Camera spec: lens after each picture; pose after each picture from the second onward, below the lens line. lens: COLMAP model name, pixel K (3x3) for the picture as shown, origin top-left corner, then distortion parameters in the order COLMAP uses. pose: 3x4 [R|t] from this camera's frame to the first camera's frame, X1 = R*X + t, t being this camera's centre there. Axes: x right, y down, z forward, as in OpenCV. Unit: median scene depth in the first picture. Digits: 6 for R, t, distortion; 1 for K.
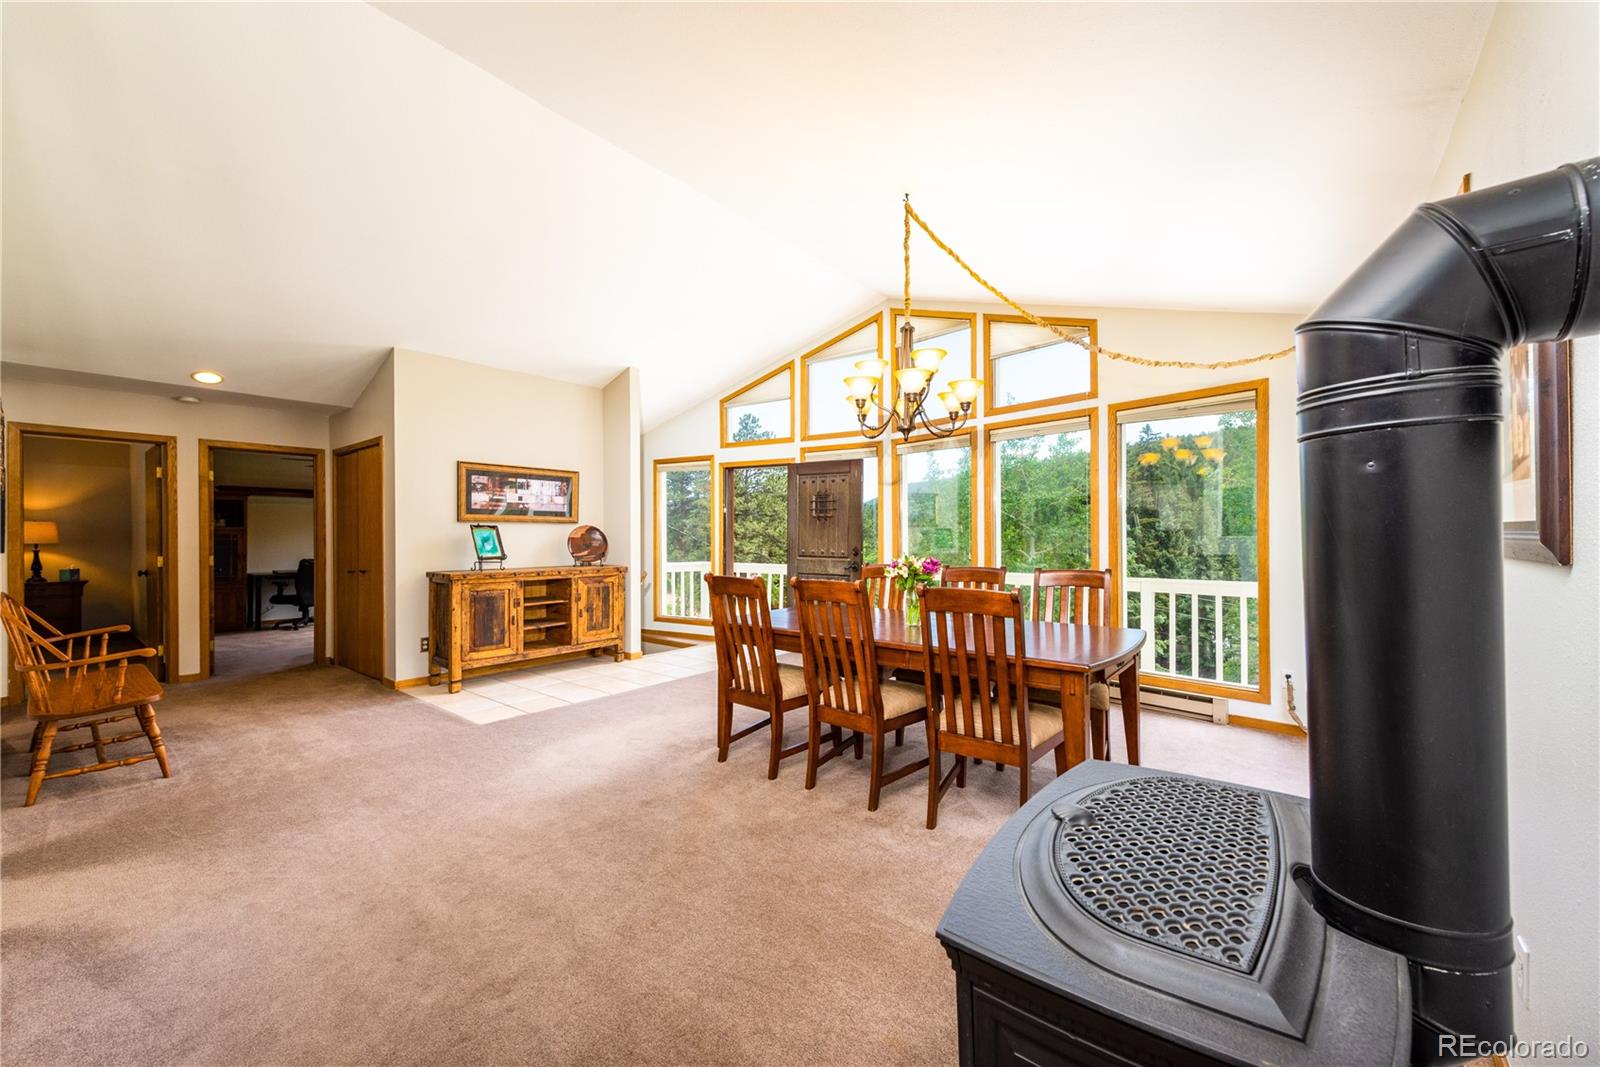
lens RADIAL K [[622.5, 0, 801.5], [0, 622.5, 537.6], [0, 0, 1]] dist [0.006758, -0.002245]
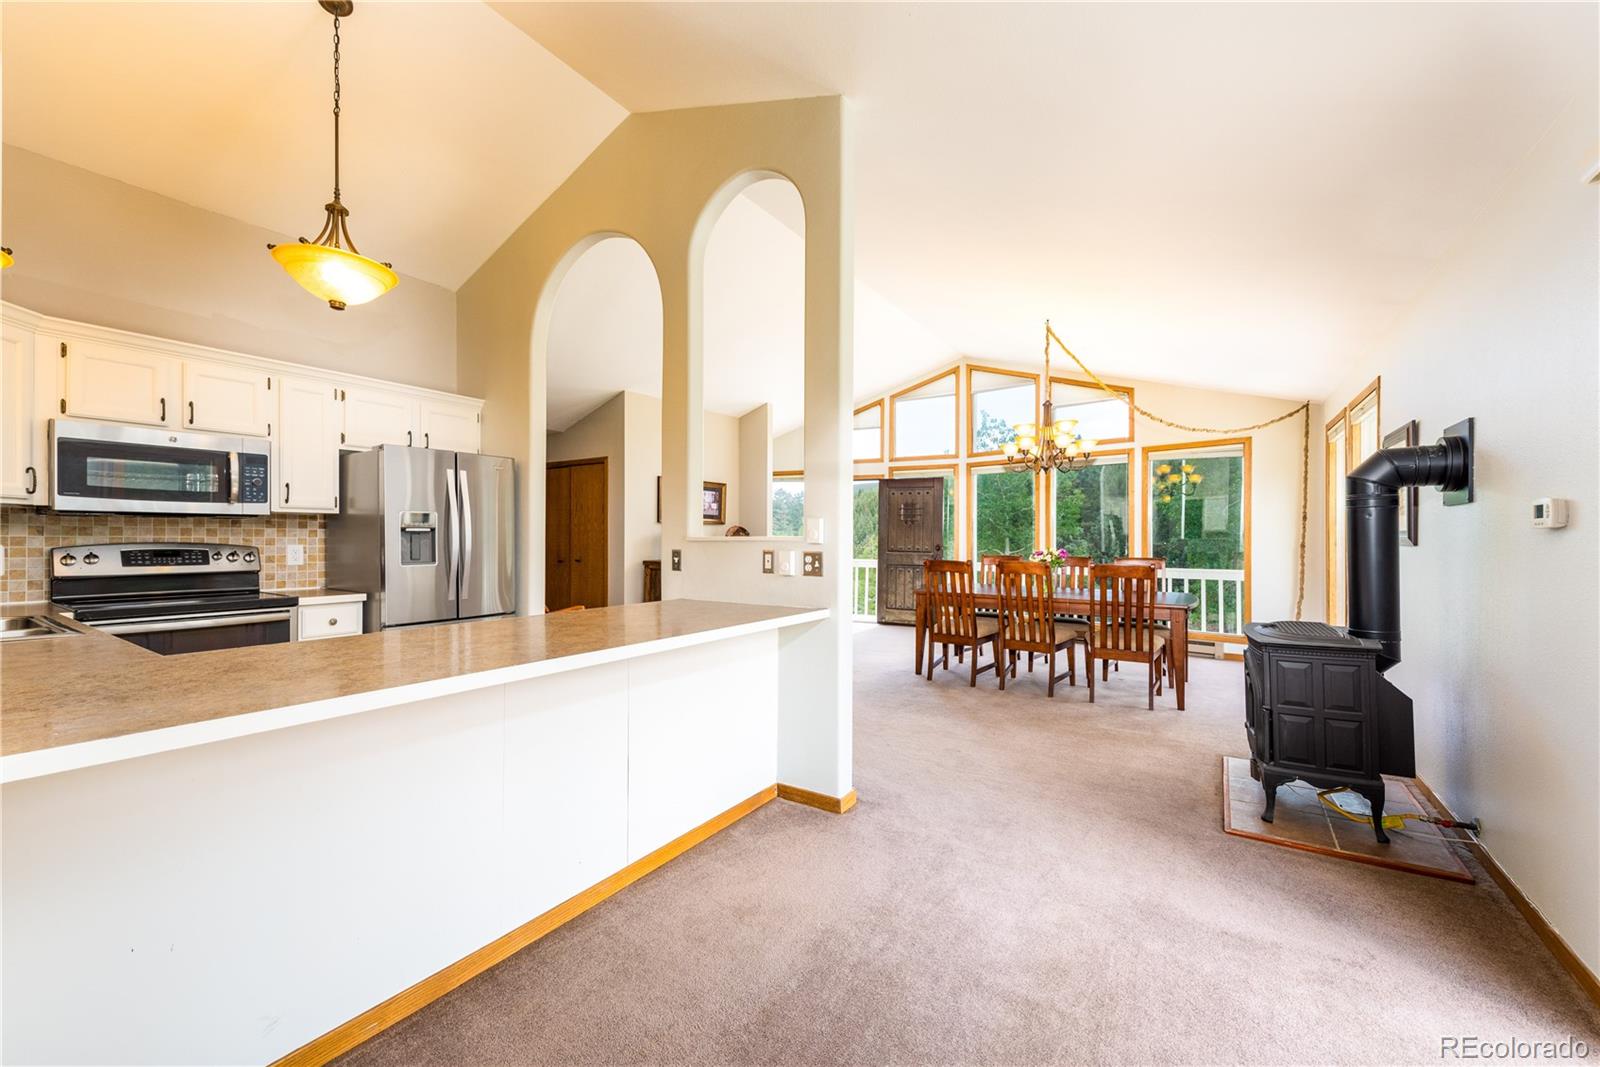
lens RADIAL K [[622.5, 0, 795.9], [0, 622.5, 537.3], [0, 0, 1]] dist [0.006758, -0.002245]
pose [[0.995772, 0.005812, 0.091681, -0.341857], [-0.005788, 0.999983, -0.000532, 0.003722], [-0.091682, -0.000001, 0.995788, -0.291031]]
